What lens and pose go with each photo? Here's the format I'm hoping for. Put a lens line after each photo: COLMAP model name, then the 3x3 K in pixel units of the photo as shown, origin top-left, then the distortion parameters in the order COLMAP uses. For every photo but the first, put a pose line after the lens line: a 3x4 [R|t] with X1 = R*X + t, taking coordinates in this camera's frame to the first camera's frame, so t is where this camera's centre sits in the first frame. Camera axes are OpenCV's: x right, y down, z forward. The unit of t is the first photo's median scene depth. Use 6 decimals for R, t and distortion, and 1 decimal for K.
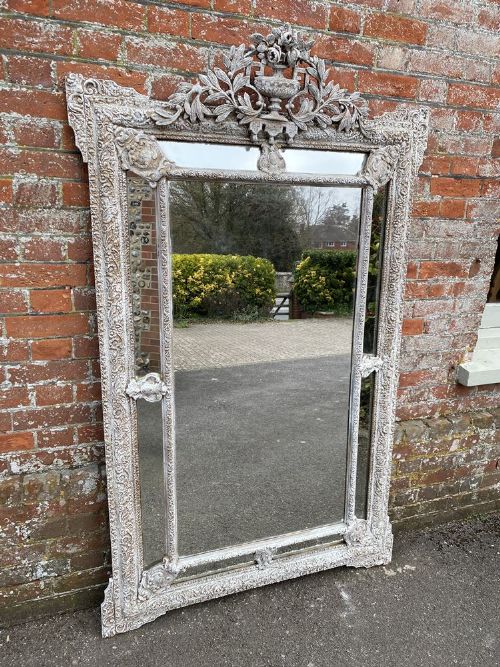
lens RADIAL K [[543.0, 0, 237.3], [0, 543.0, 288.6], [0, 0, 1]] dist [0.031770, -0.033399]
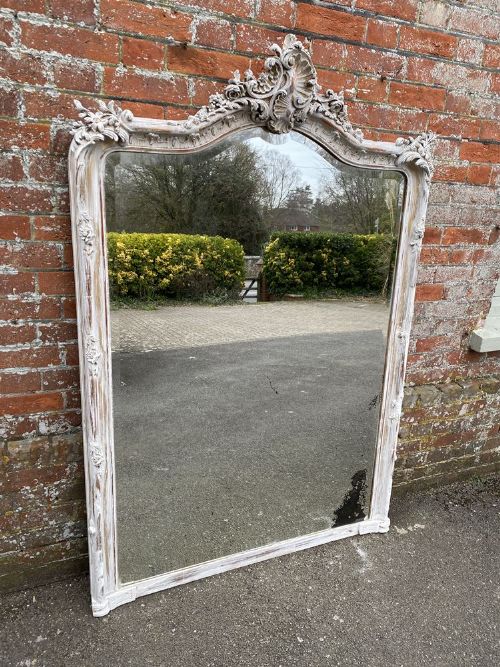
lens RADIAL K [[549.6, 0, 233.1], [0, 549.6, 307.7], [0, 0, 1]] dist [0.052503, -0.078114]
pose [[0.997536, 0.009049, 0.069568, -0.112105], [-0.013325, 0.998033, 0.061253, 0.037629], [-0.068877, -0.062029, 0.995695, 0.001712]]
